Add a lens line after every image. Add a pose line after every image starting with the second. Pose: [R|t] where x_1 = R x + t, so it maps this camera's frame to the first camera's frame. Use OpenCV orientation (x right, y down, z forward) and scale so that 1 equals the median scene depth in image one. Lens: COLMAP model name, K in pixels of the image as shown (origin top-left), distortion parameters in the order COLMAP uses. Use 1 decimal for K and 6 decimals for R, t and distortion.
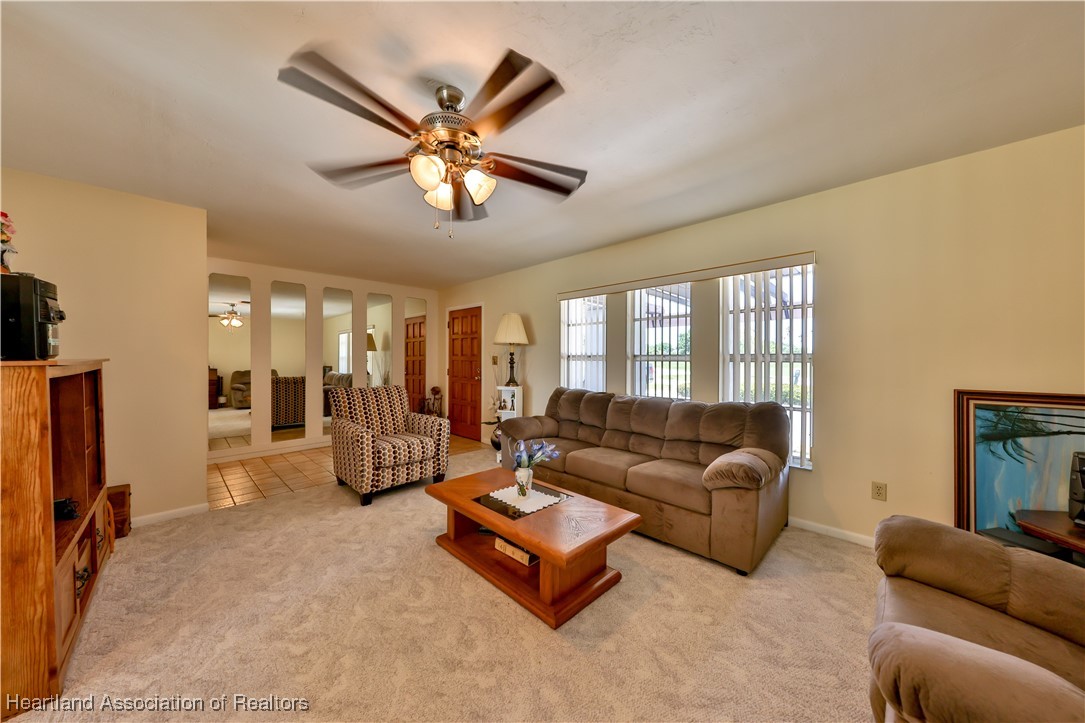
lens RADIAL K [[360.0, 0, 534.3], [0, 360.0, 362.8], [0, 0, 1]] dist [0.002670, -0.000060]
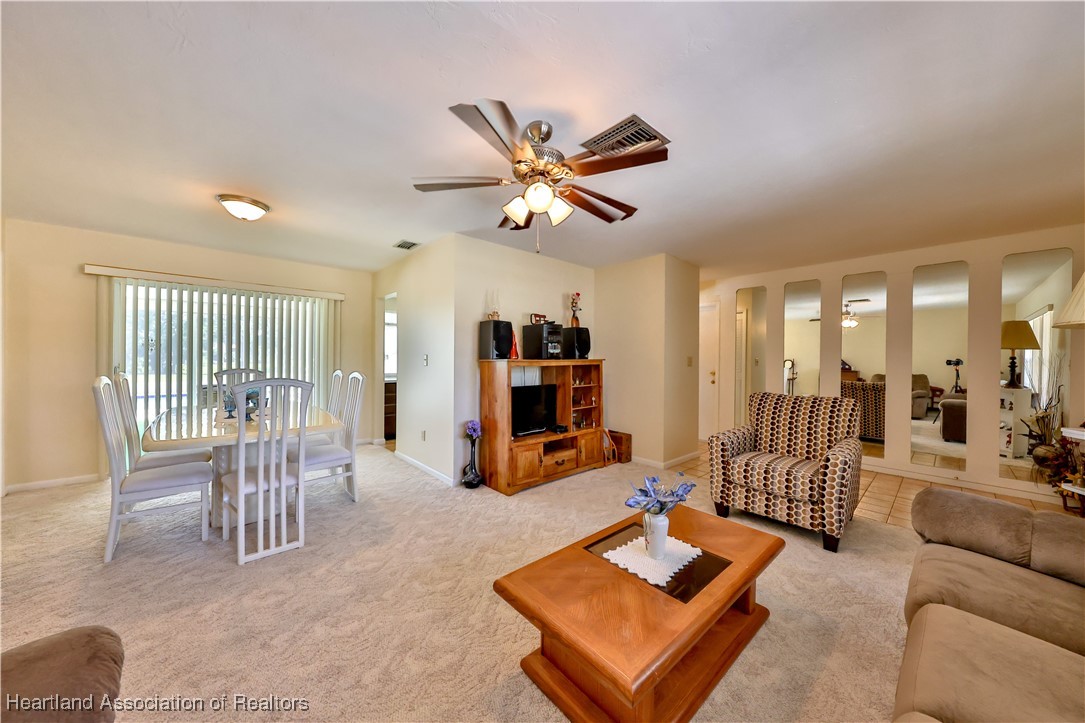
lens RADIAL K [[360.0, 0, 540.8], [0, 360.0, 358.8], [0, 0, 1]] dist [0.002670, -0.000060]
pose [[-0.065646, -0.006131, -0.997824, 0.440008], [-0.010169, 0.999933, -0.005475, -0.002981], [0.997791, 0.009788, -0.065704, 0.523510]]
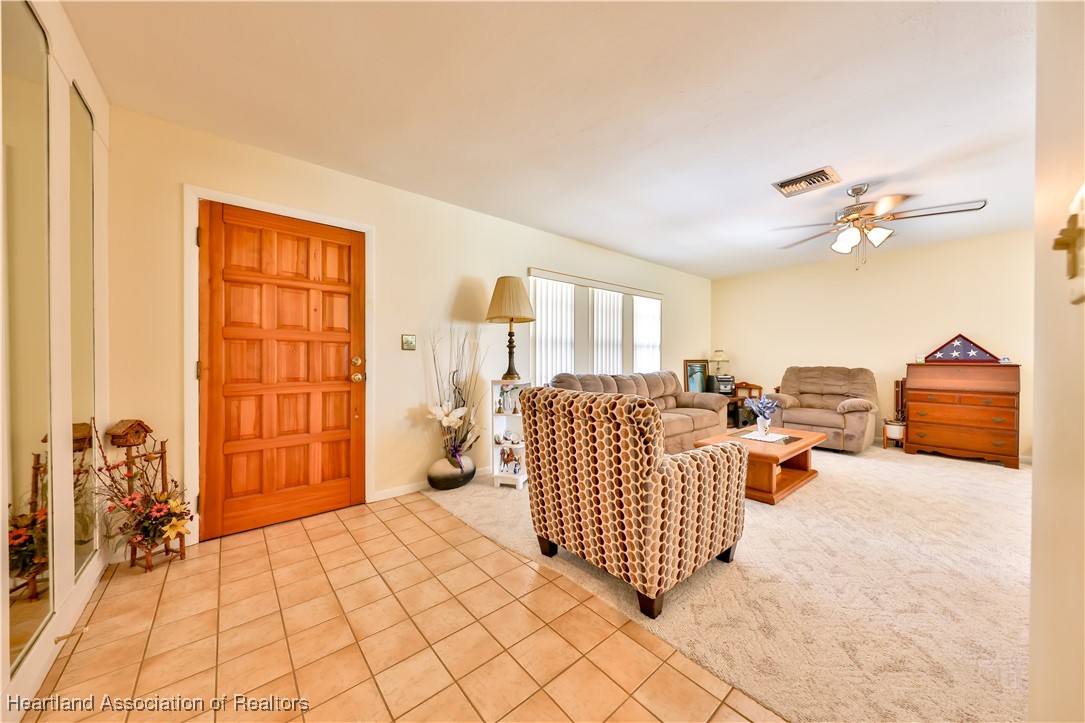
lens RADIAL K [[370.9, 0, 536.3], [0, 370.9, 361.9], [0, 0, 1]] dist [0.003047, 0.000032]
pose [[0.086193, -0.019287, 0.996092, -1.032046], [0.005274, 0.999807, 0.018903, 0.021899], [-0.996265, 0.003624, 0.086278, 1.142519]]
